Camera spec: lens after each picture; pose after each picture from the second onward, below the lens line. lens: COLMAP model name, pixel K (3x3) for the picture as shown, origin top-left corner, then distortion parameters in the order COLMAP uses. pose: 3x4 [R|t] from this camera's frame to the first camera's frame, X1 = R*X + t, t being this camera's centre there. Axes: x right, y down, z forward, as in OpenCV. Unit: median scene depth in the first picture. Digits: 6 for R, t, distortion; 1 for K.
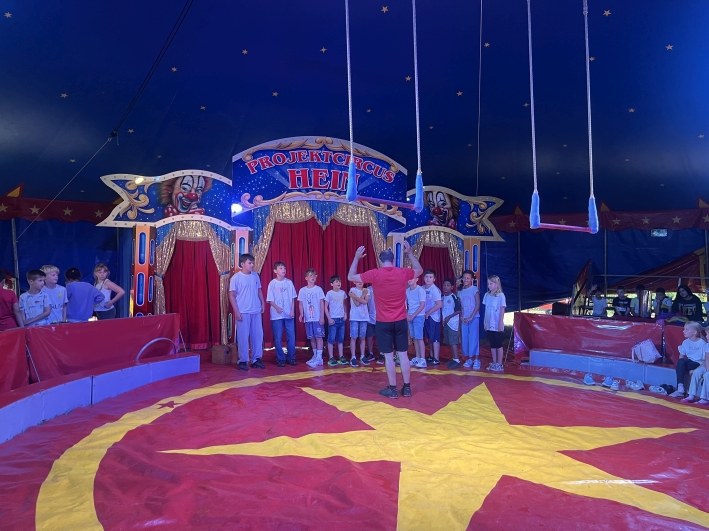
lens RADIAL K [[535.1, 0, 354.5], [0, 535.1, 265.5], [0, 0, 1]] dist [0.032119, -0.006194]
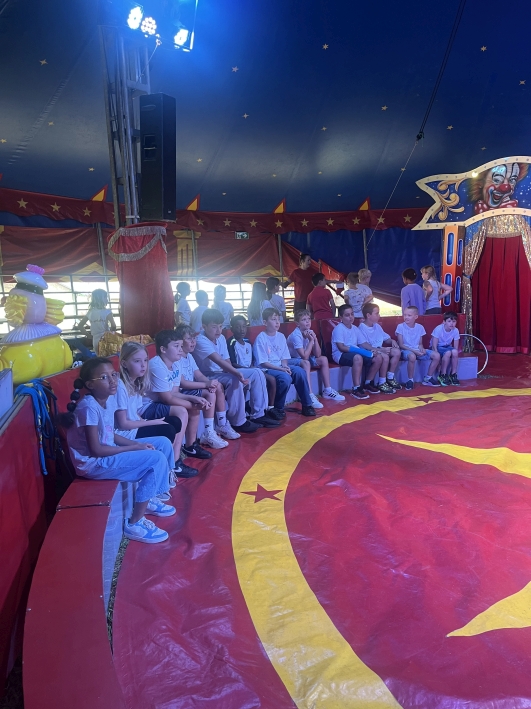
lens RADIAL K [[535.1, 0, 265.5], [0, 535.1, 354.5], [0, 0, 1]] dist [0.032119, -0.006194]
pose [[0.672900, 0.087175, -0.734579, 0.127889], [0.032318, 0.988619, 0.146927, 0.004278], [0.739027, -0.122607, 0.662424, 0.050426]]
